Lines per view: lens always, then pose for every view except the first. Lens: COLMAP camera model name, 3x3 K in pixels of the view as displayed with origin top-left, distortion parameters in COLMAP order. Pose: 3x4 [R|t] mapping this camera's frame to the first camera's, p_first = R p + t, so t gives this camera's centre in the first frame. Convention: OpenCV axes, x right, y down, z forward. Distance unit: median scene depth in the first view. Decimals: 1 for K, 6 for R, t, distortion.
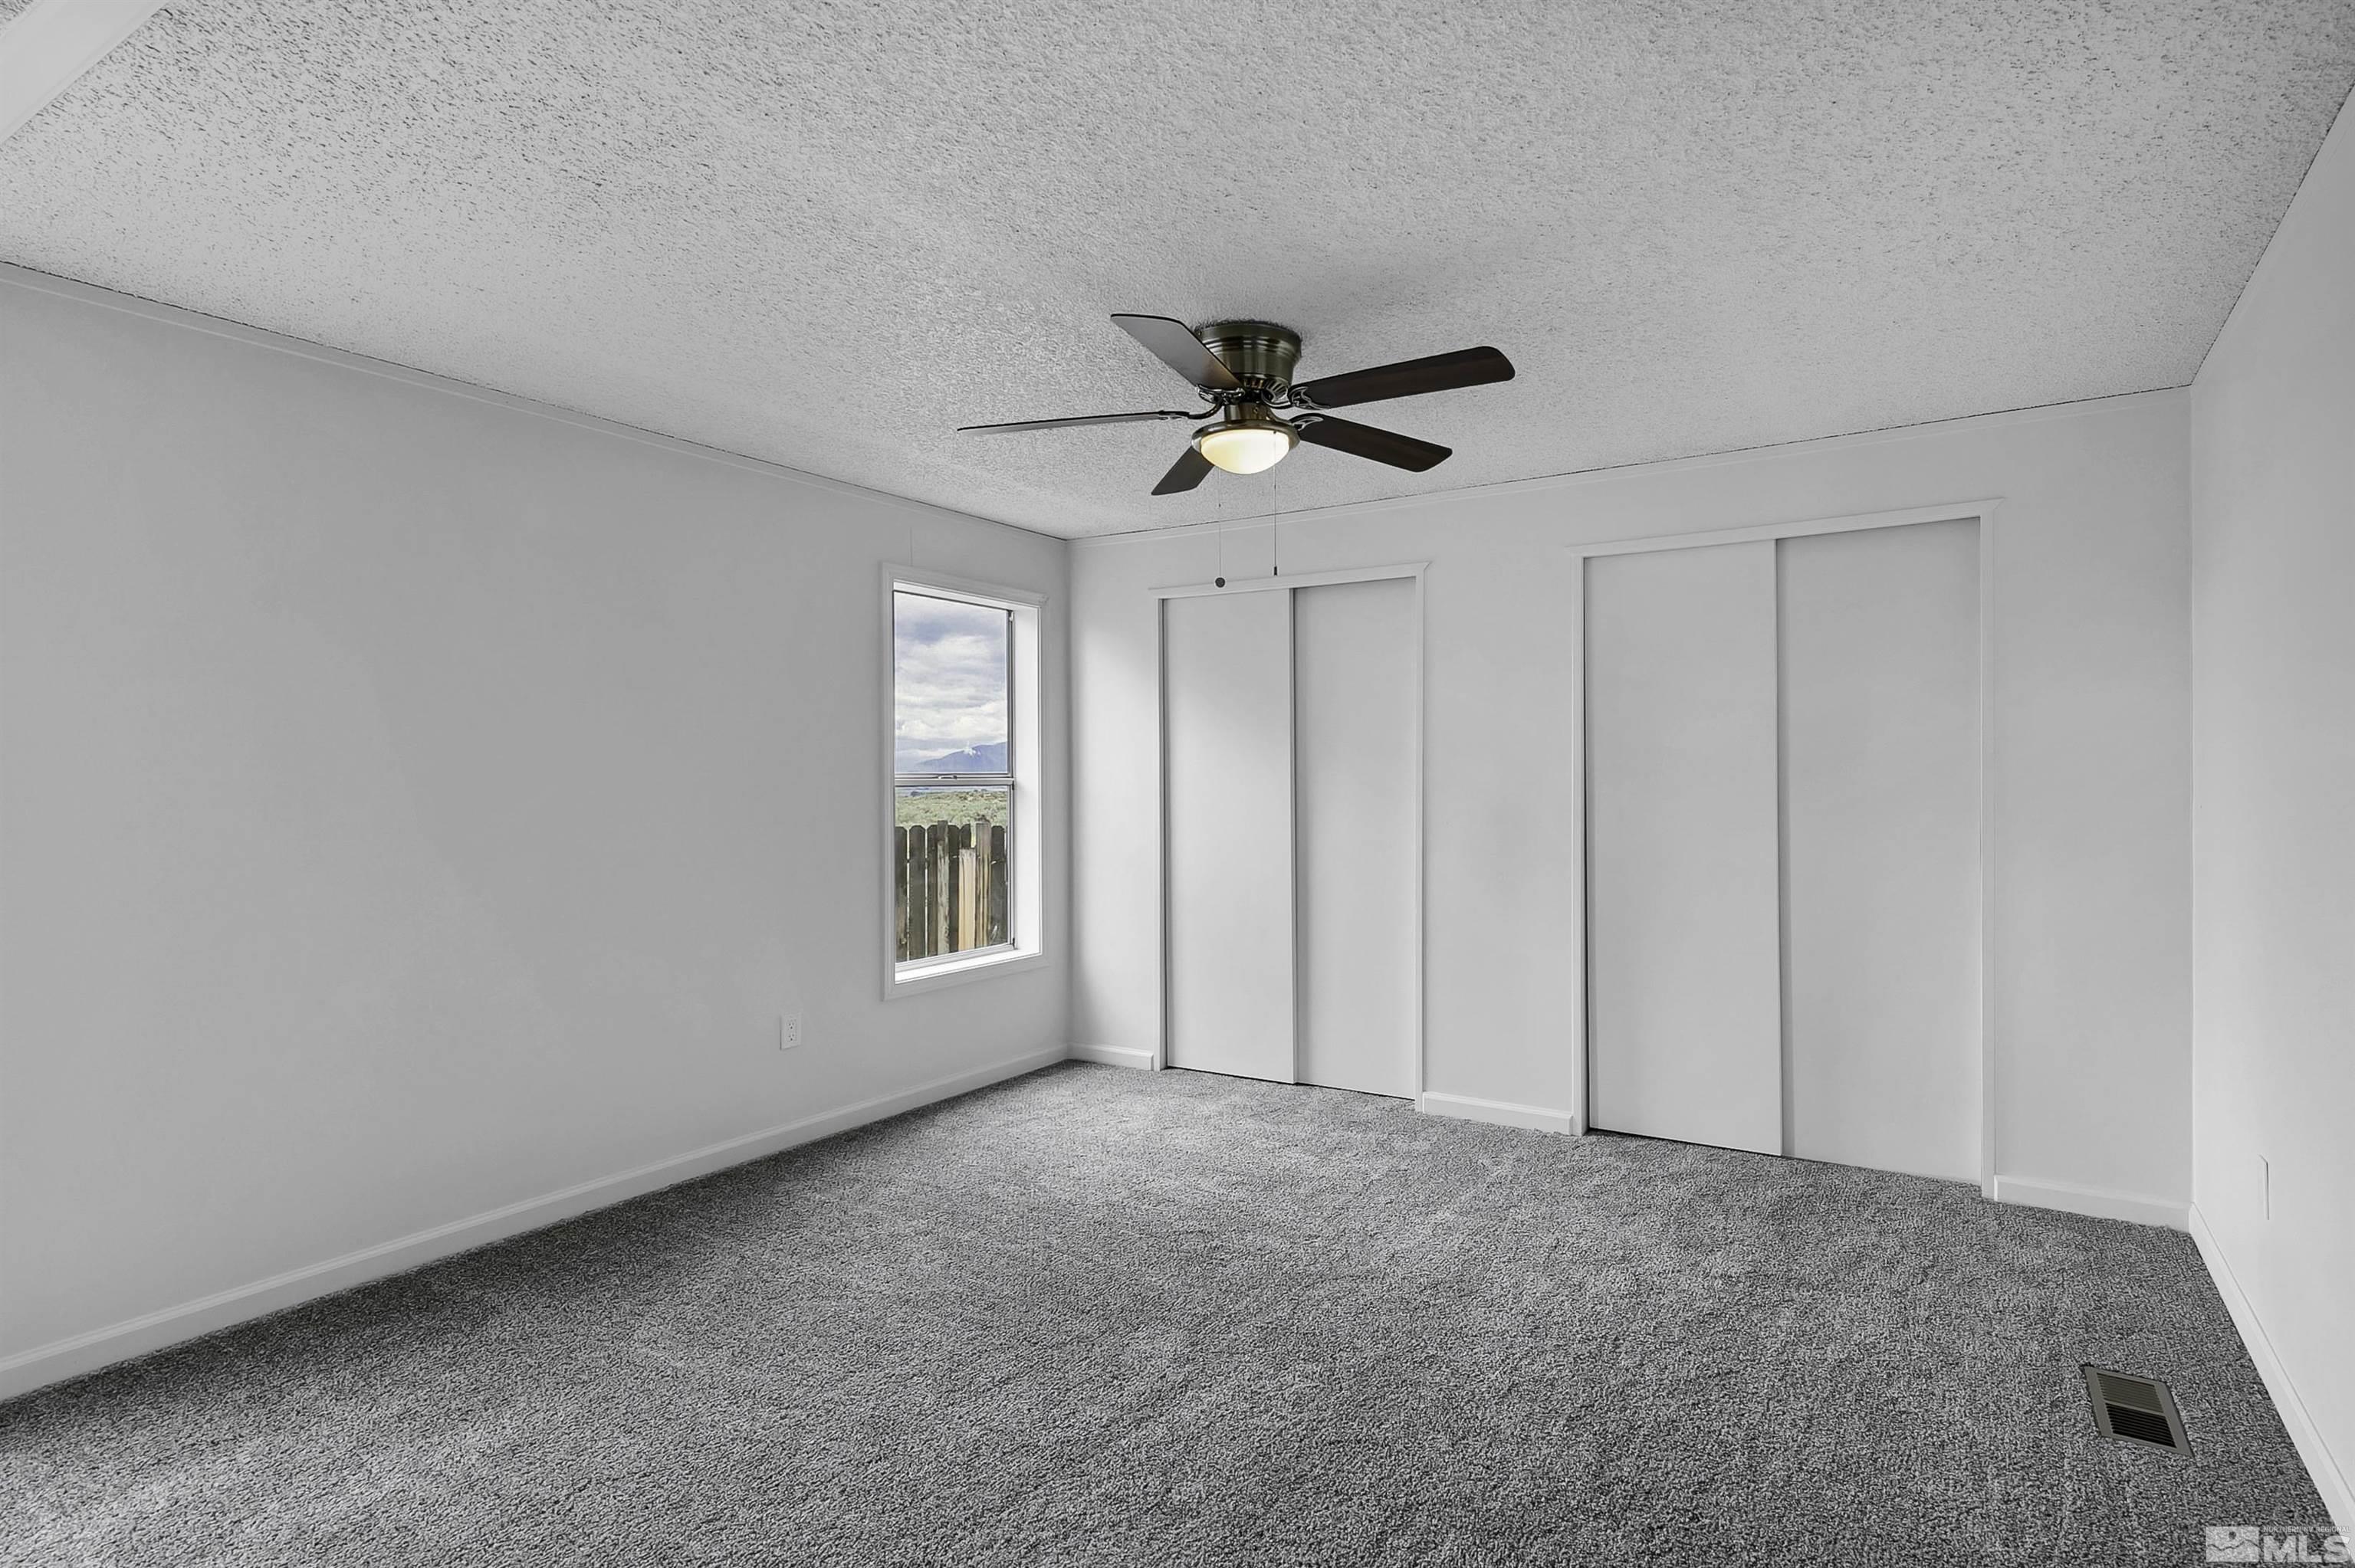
lens RADIAL K [[1138.2, 0, 1303.2], [0, 1138.2, 792.0], [0, 0, 1]] dist [0.013721, -0.001204]
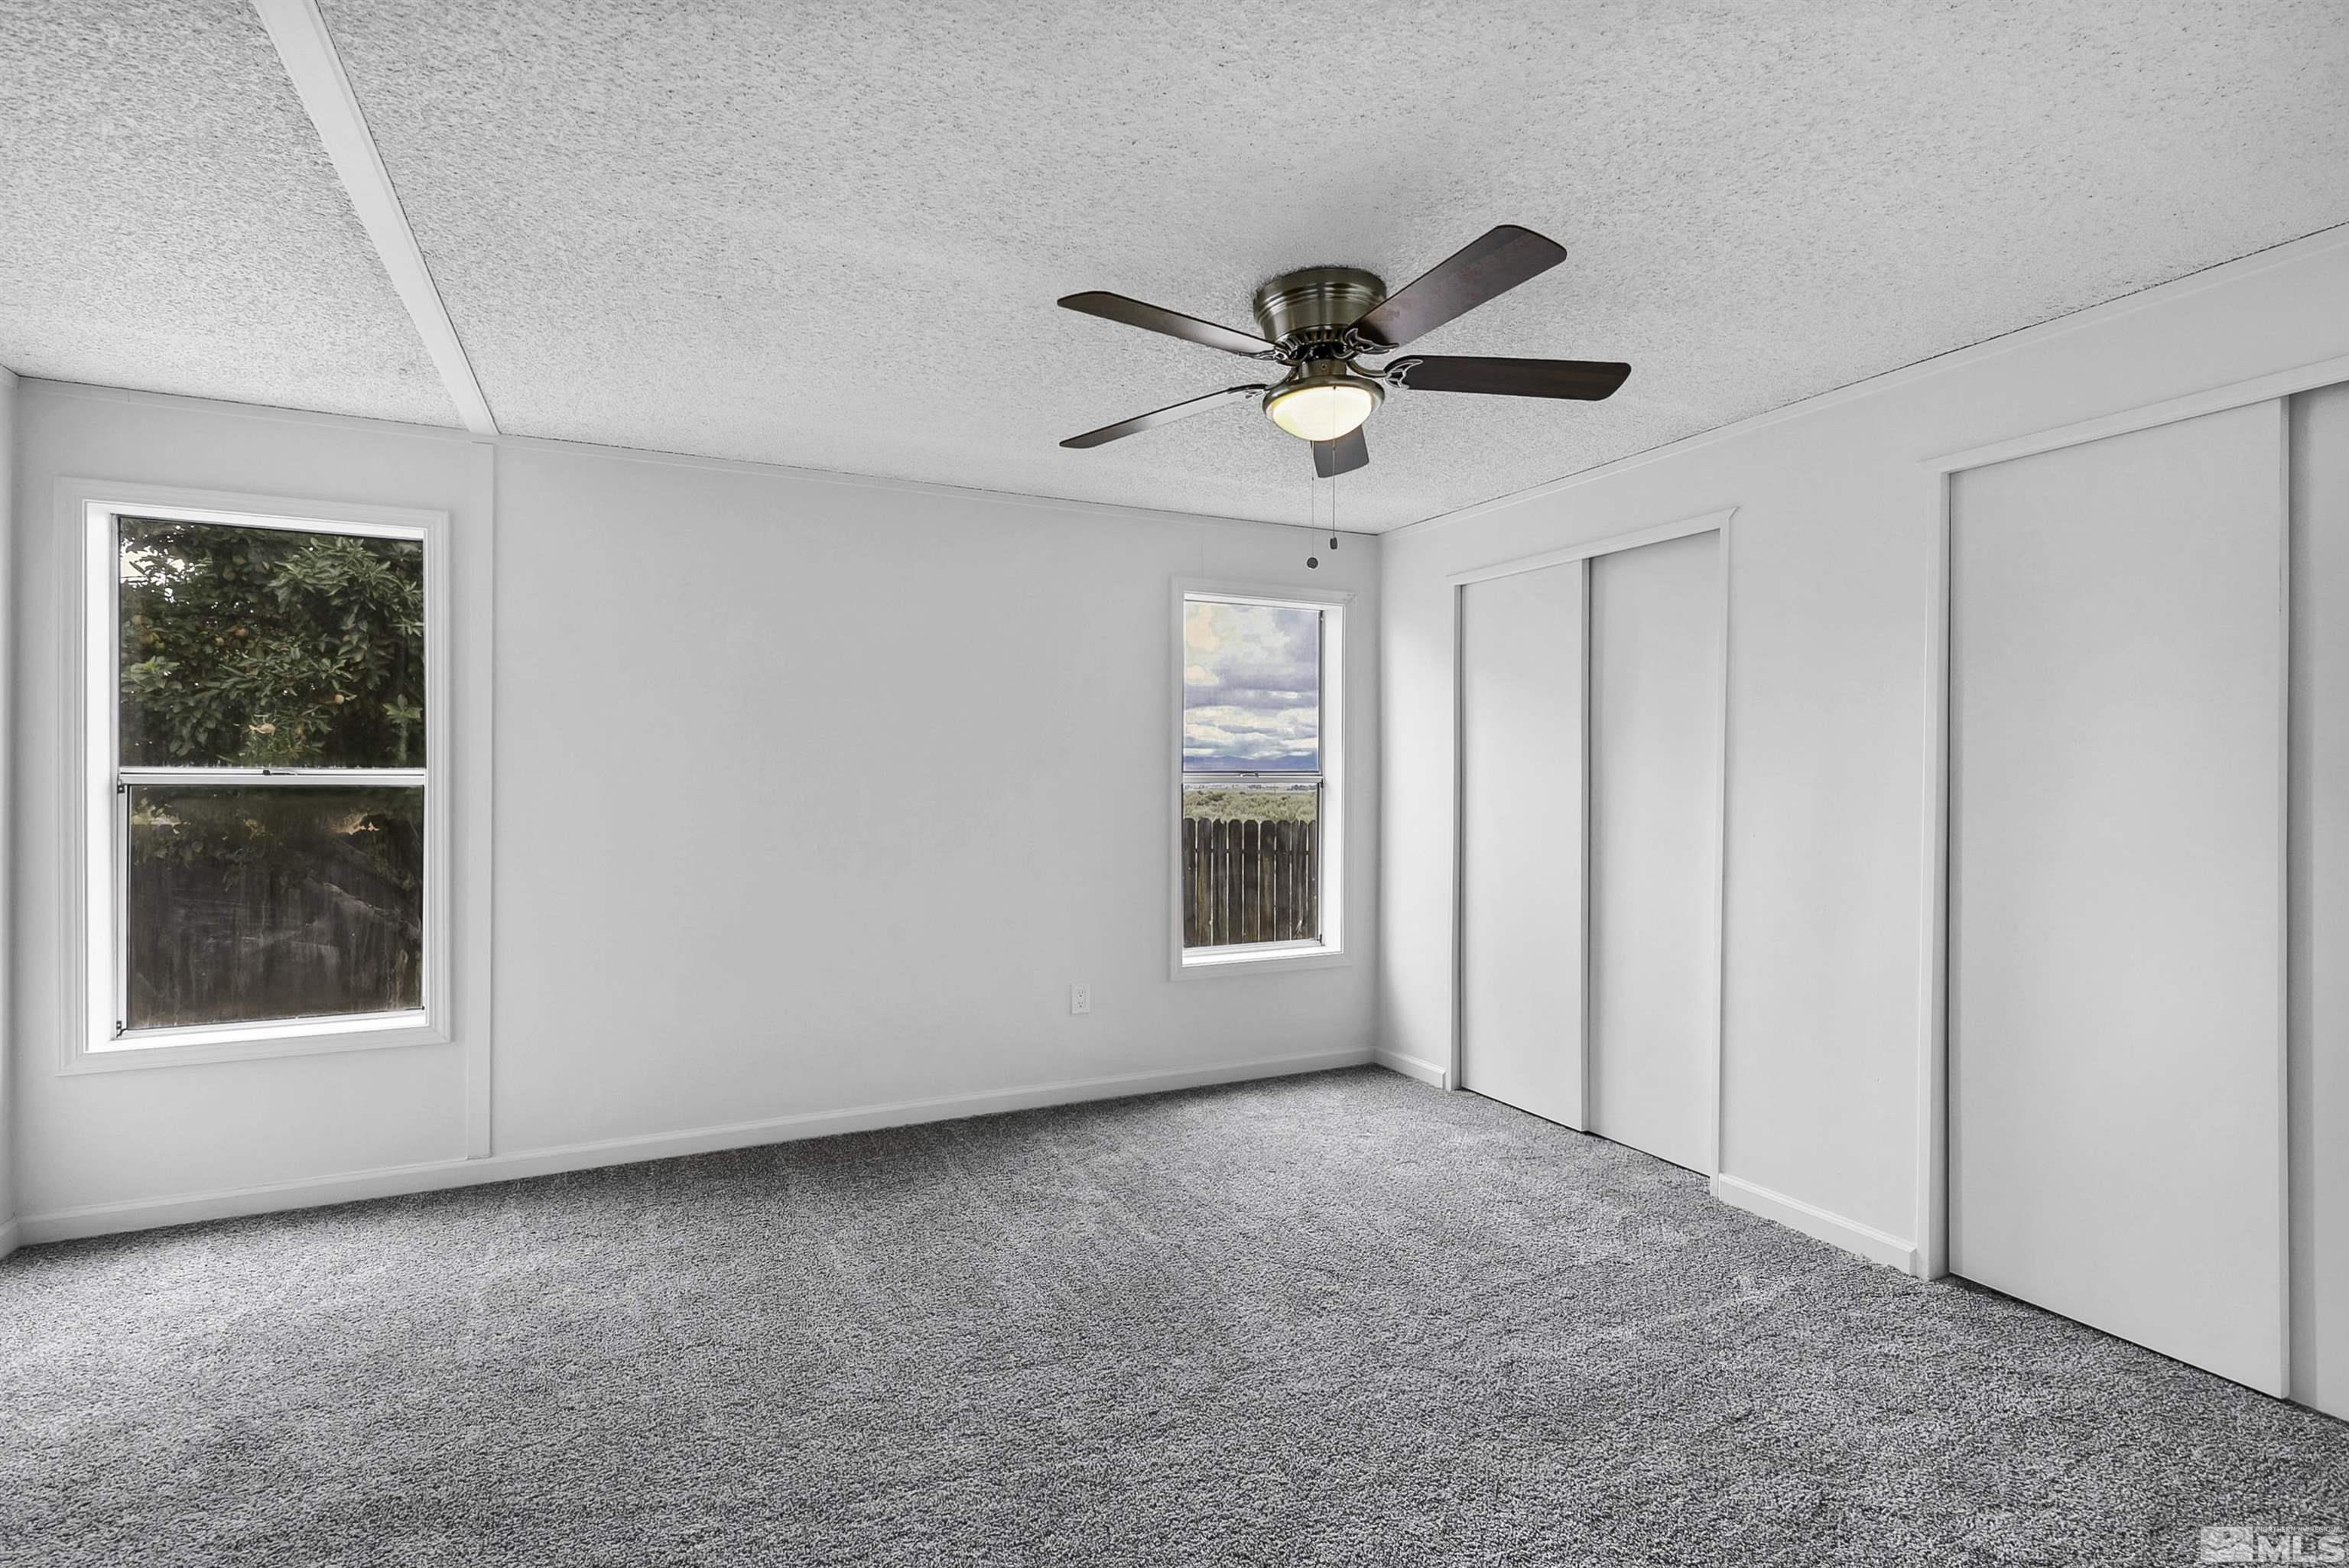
lens RADIAL K [[1101.5, 0, 1167.7], [0, 1101.5, 775.2], [0, 0, 1]] dist [0.011727, -0.000939]
pose [[0.823911, 0.004992, -0.566697, 0.240855], [-0.012759, 0.999871, -0.009742, -0.002125], [0.566575, 0.015257, 0.823869, 0.150672]]
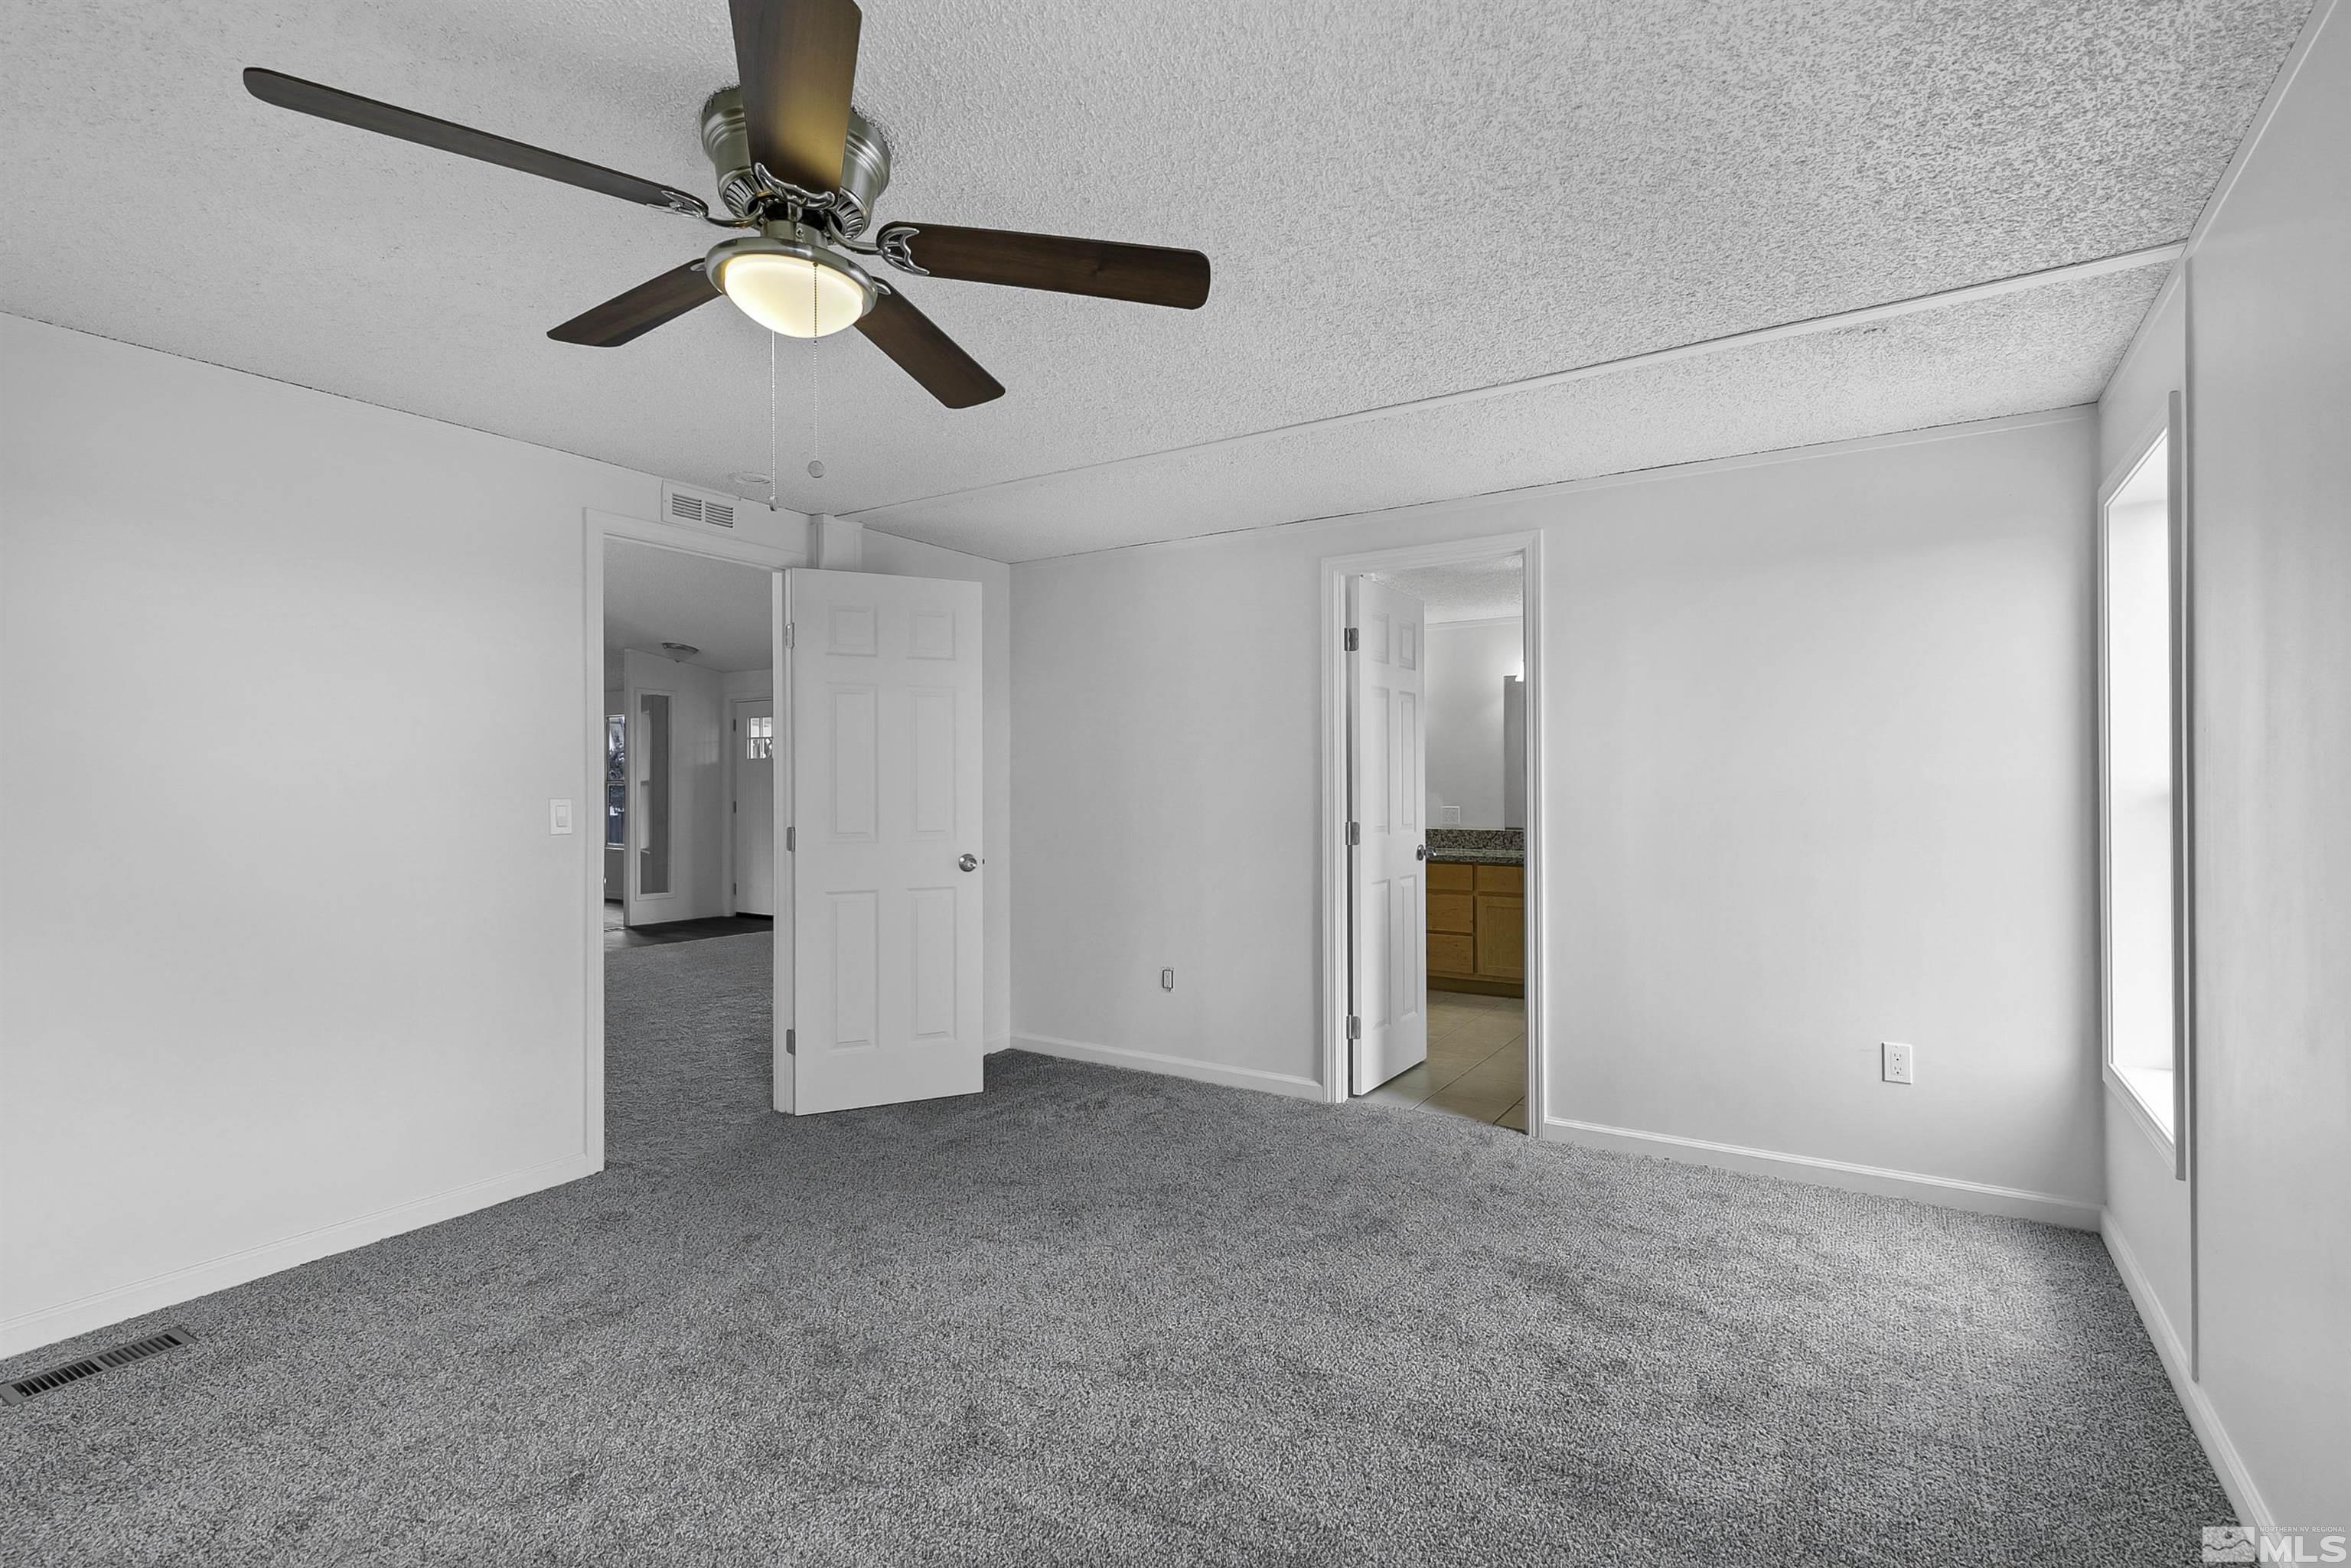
lens RADIAL K [[1085.7, 0, 1192.8], [0, 1085.7, 796.4], [0, 0, 1]] dist [0.013007, -0.000278]
pose [[-0.999338, 0.009864, 0.035009, -0.210643], [0.010608, 0.999721, 0.021110, -0.015889], [-0.034791, 0.021468, -0.999164, 1.142290]]
